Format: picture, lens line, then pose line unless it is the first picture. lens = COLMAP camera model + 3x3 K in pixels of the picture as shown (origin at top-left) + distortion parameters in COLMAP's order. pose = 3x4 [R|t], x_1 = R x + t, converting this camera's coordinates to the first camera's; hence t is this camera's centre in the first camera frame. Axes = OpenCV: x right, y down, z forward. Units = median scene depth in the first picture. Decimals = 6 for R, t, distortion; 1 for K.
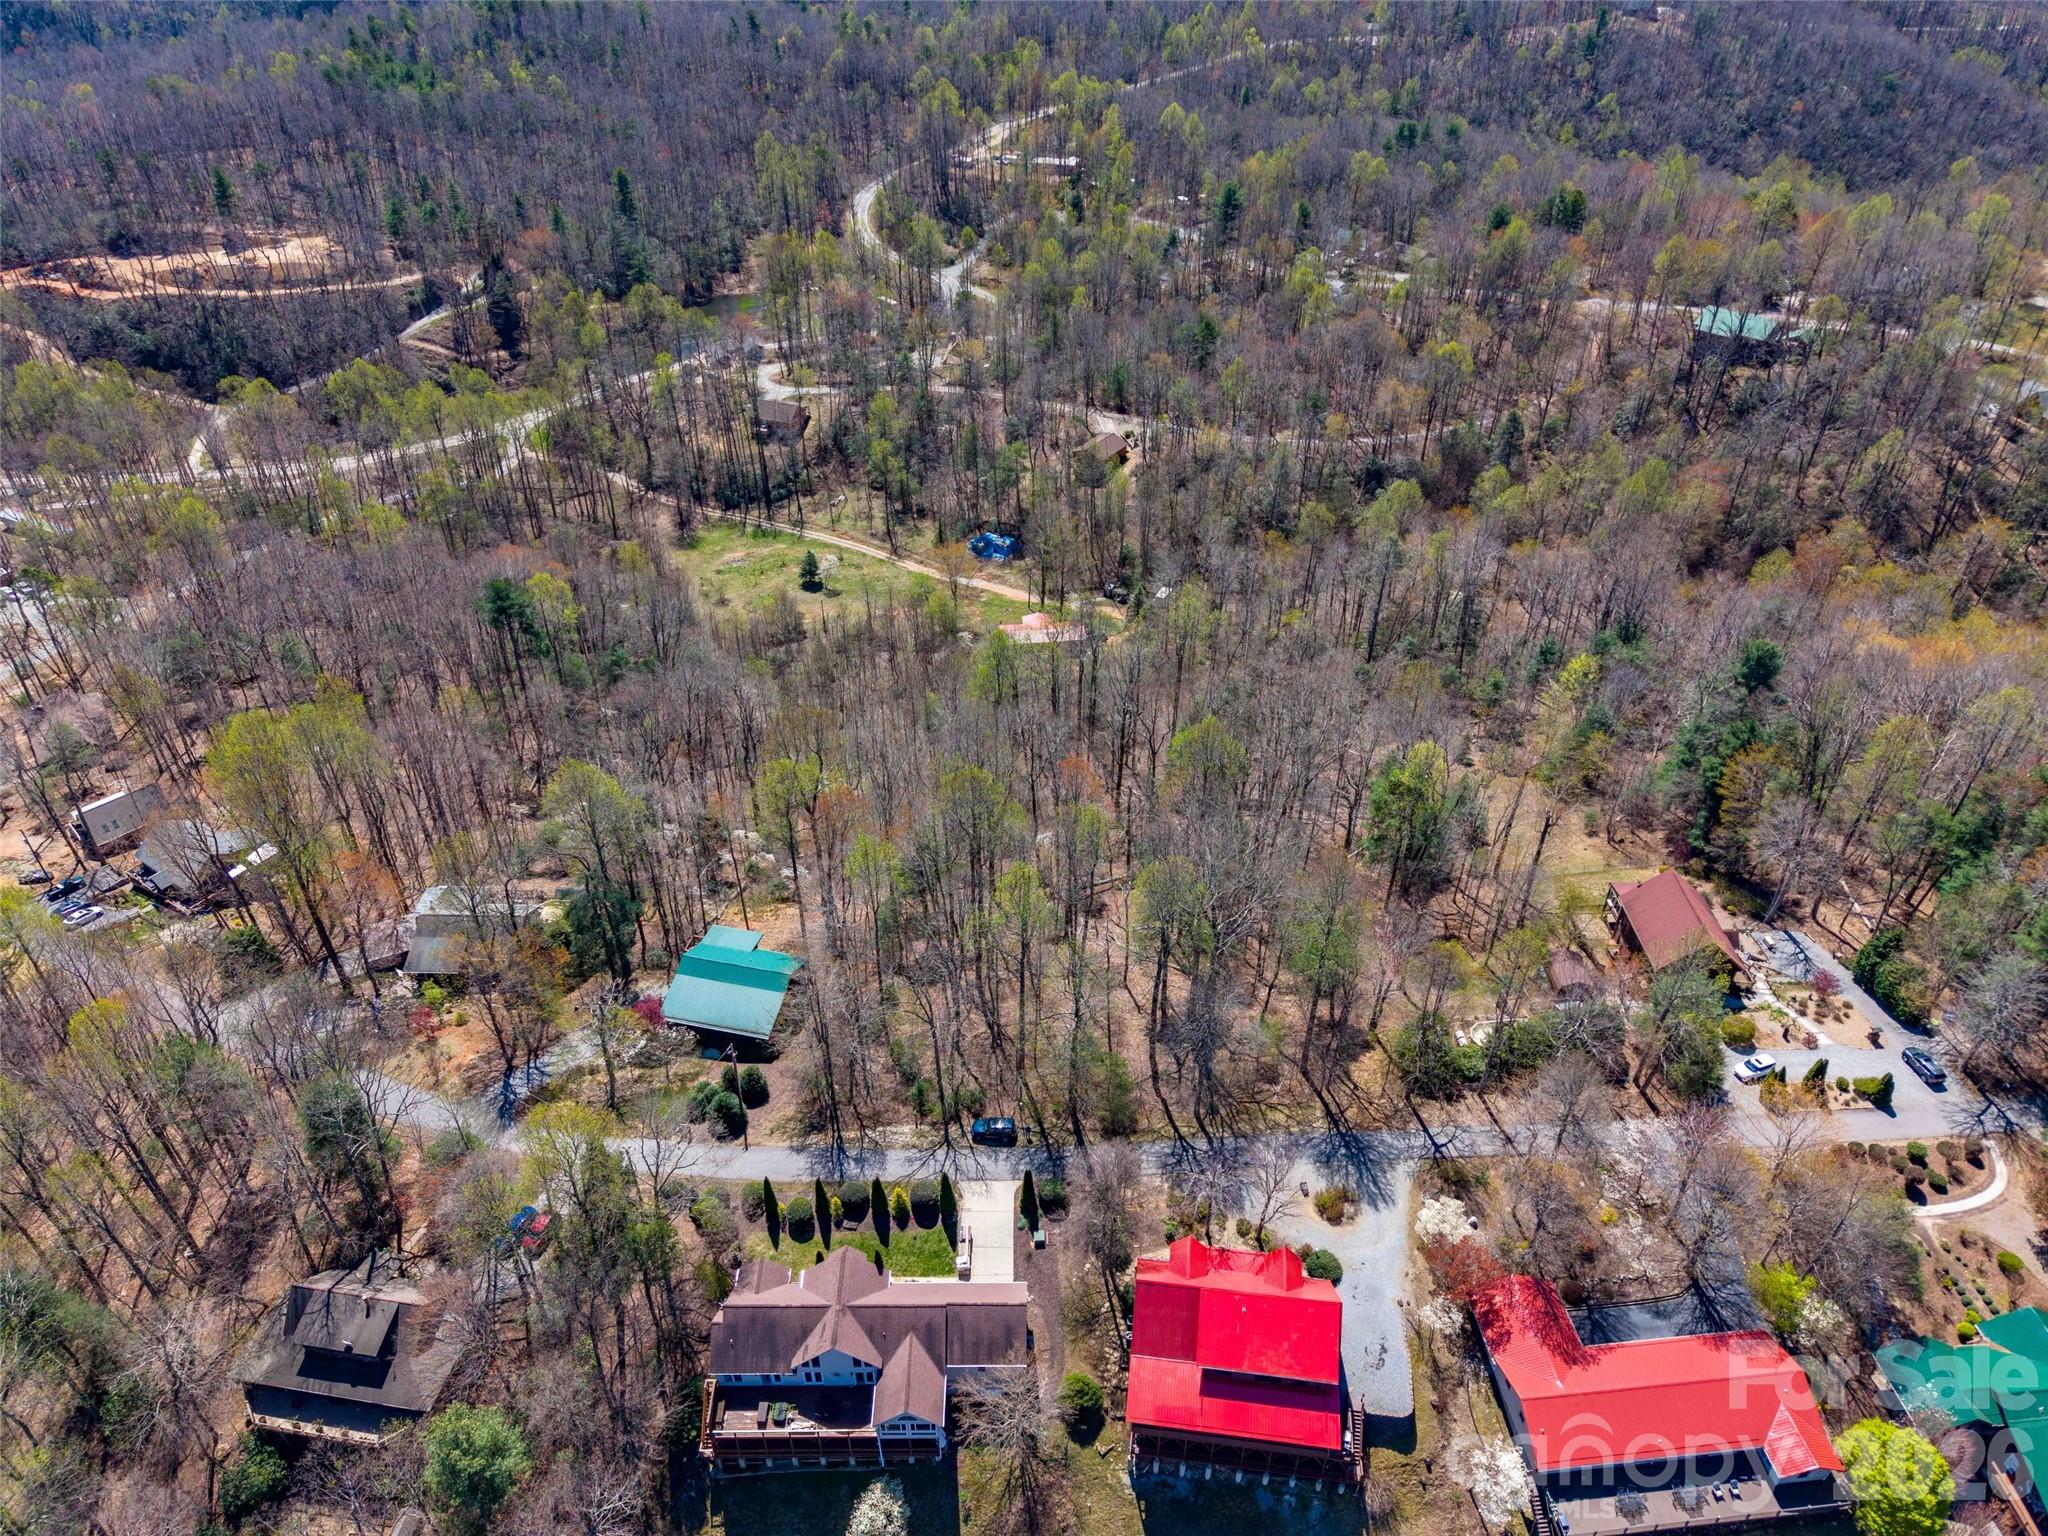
lens RADIAL K [[1446.5, 0, 1024.0], [0, 1446.5, 768.0], [0, 0, 1]] dist [0.021507, -0.001067]
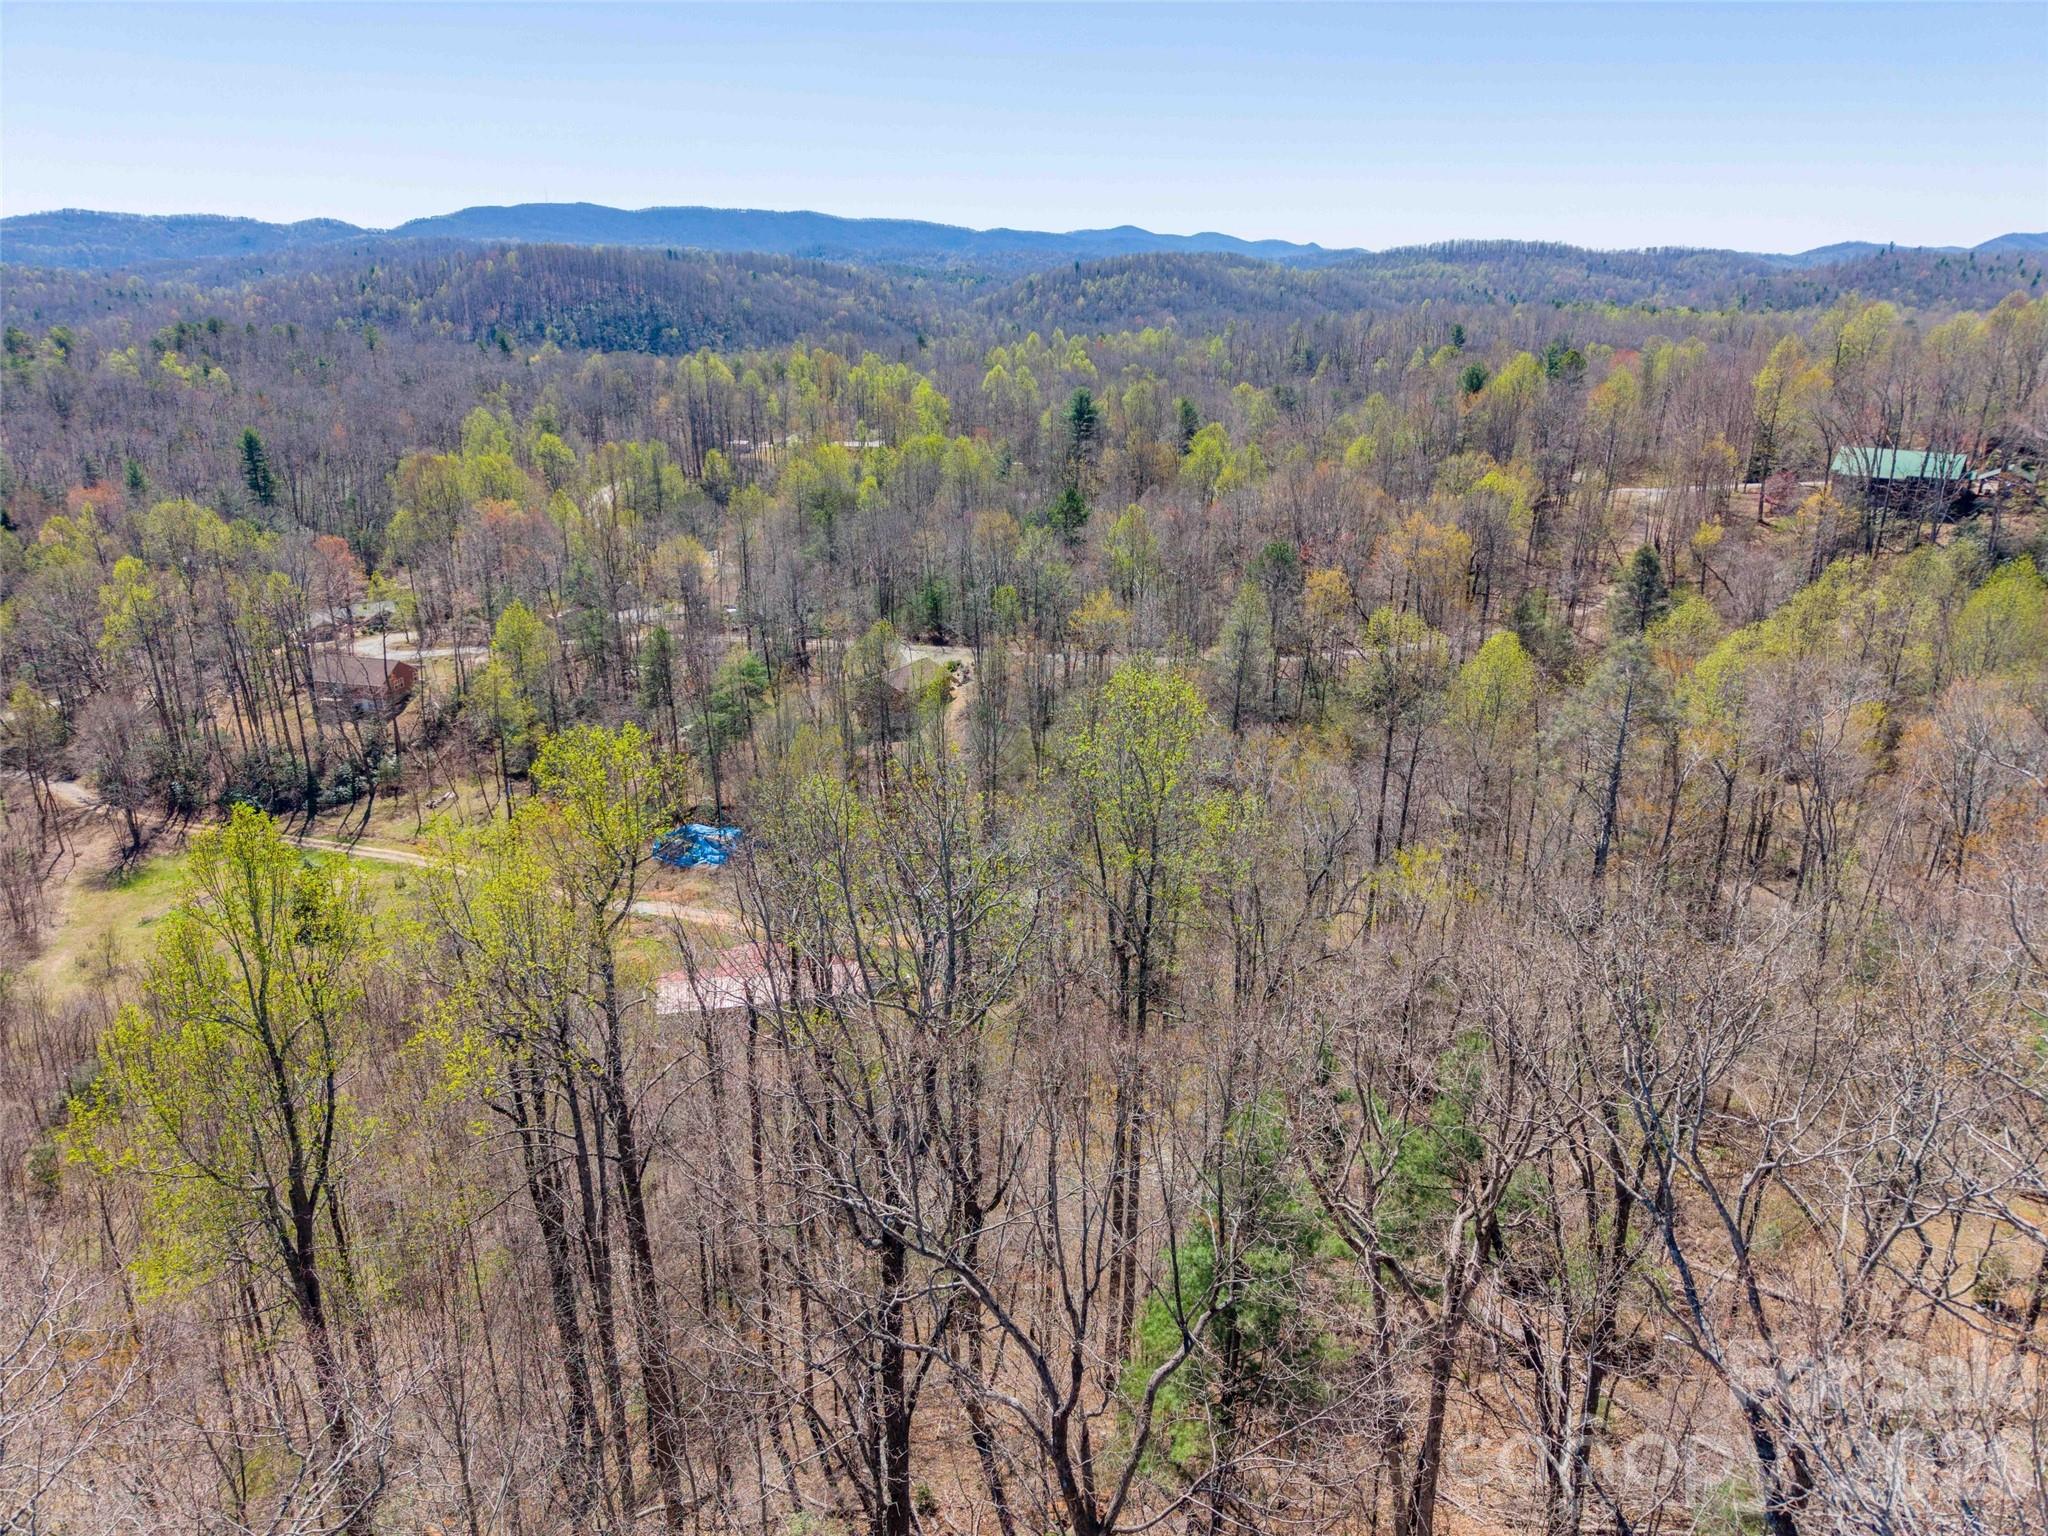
lens RADIAL K [[1467.1, 0, 1025.4], [0, 1467.1, 729.0], [0, 0, 1]] dist [0.029470, -0.039887]
pose [[0.993935, -0.032115, 0.105178, 0.041146], [0.064321, 0.945527, -0.319125, -0.016226], [-0.089200, 0.323954, 0.941858, 0.484036]]
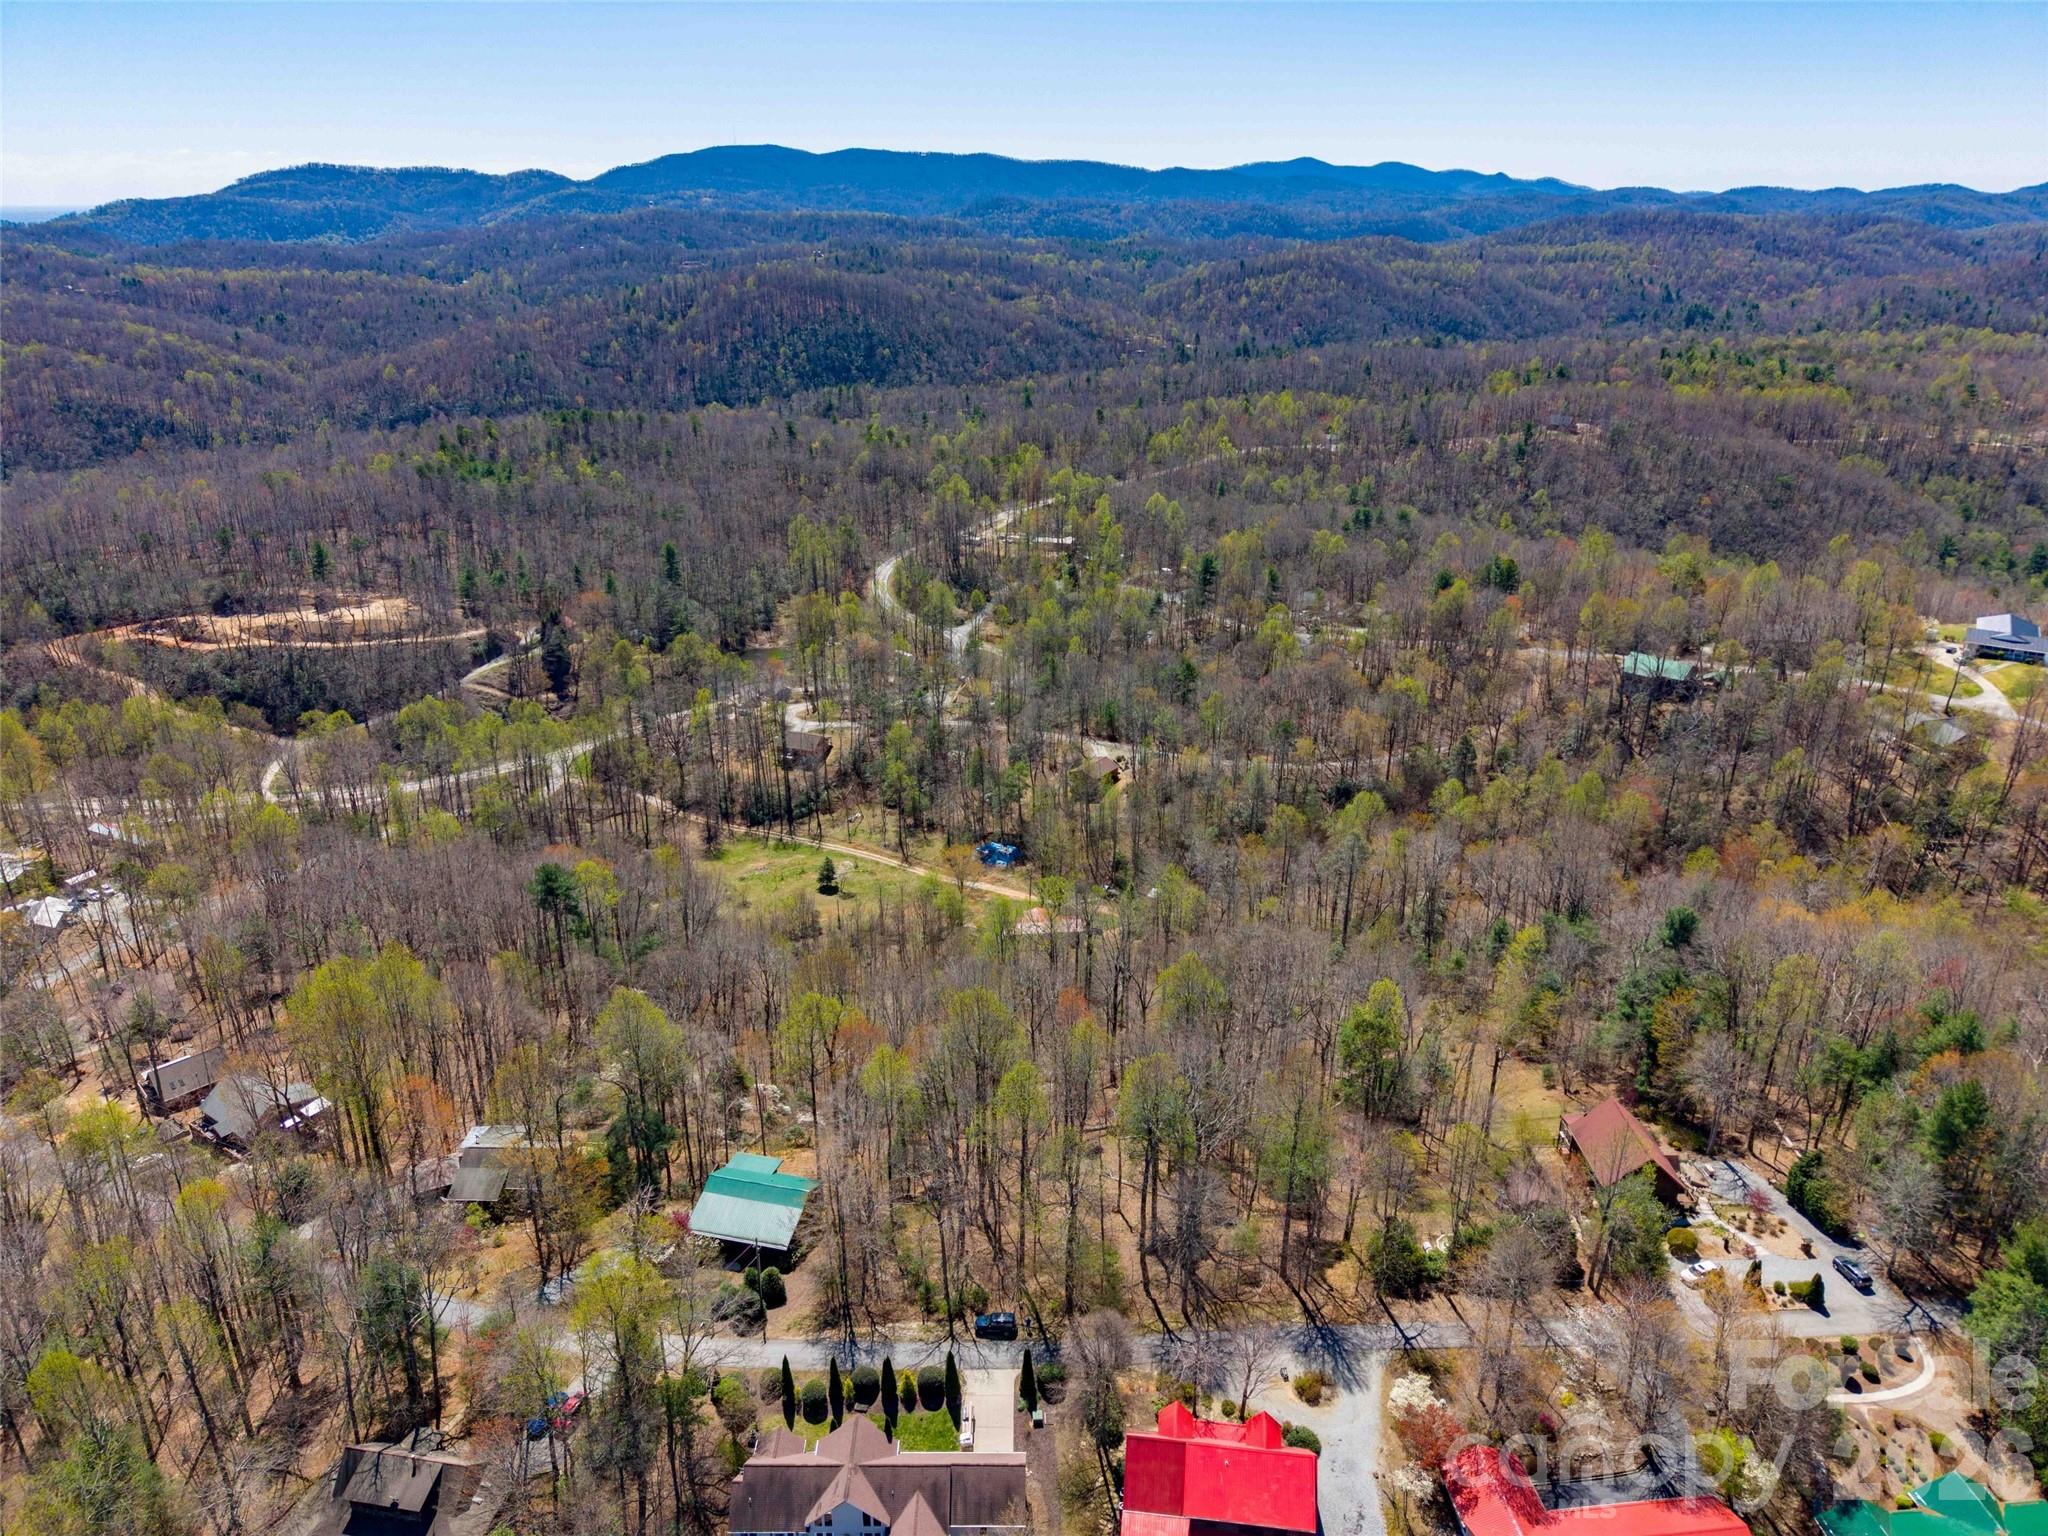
lens RADIAL K [[1467.1, 0, 1025.4], [0, 1467.1, 729.0], [0, 0, 1]] dist [0.029470, -0.039887]
pose [[0.999995, 0.003084, -0.000240, 0.000122], [-0.003029, 0.960400, -0.278610, 0.064766], [-0.000629, 0.278609, 0.960404, -0.086928]]
